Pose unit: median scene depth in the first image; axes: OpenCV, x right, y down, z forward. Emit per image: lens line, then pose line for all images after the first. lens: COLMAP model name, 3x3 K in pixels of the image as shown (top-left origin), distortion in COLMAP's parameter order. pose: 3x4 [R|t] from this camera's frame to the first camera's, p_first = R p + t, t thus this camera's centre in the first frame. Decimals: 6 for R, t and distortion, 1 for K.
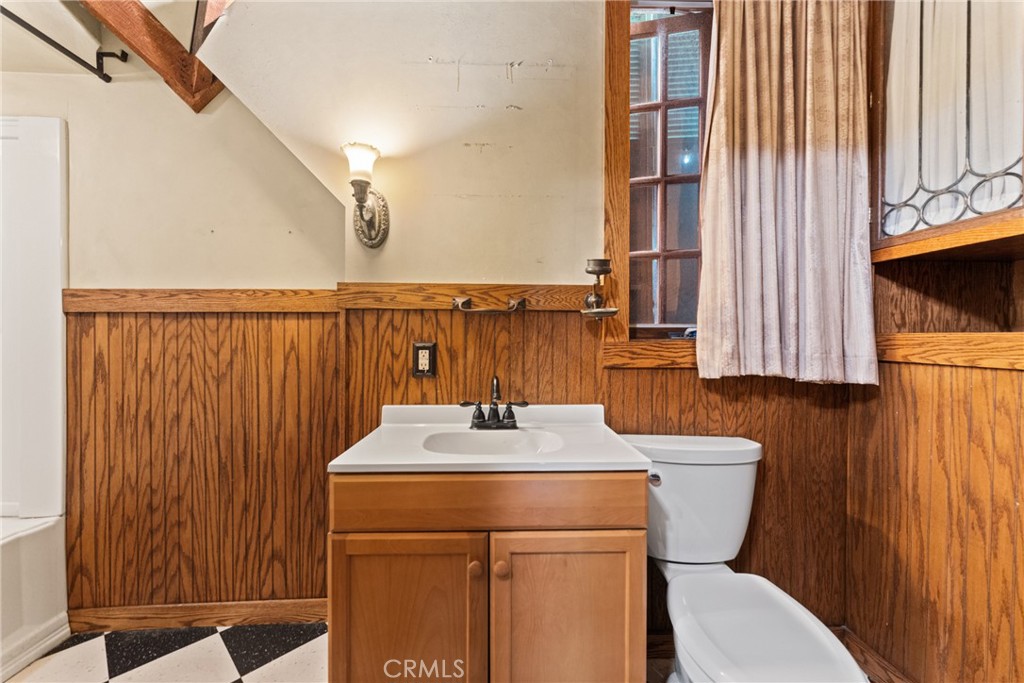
lens RADIAL K [[412.4, 0, 512.6], [0, 412.4, 340.3], [0, 0, 1]] dist [-0.000737, 0.000477]
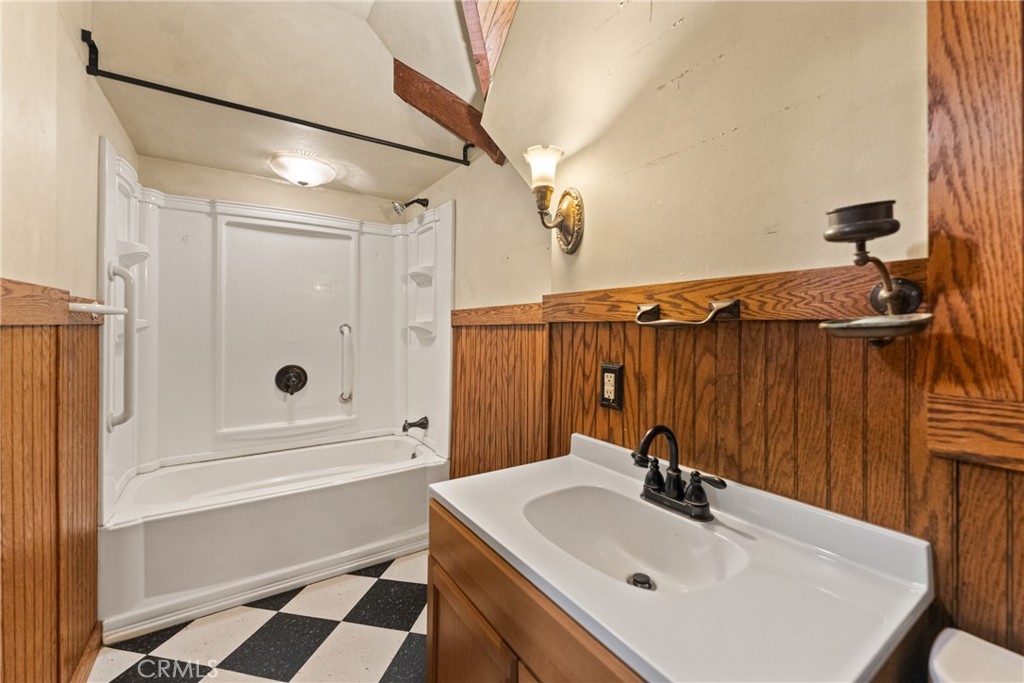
lens RADIAL K [[412.4, 0, 521.6], [0, 412.4, 324.2], [0, 0, 1]] dist [-0.000737, 0.000477]
pose [[0.532665, -0.007785, -0.846291, 0.357063], [-0.009476, 0.999840, -0.015162, -0.056034], [0.846273, 0.016096, 0.532506, 0.428738]]
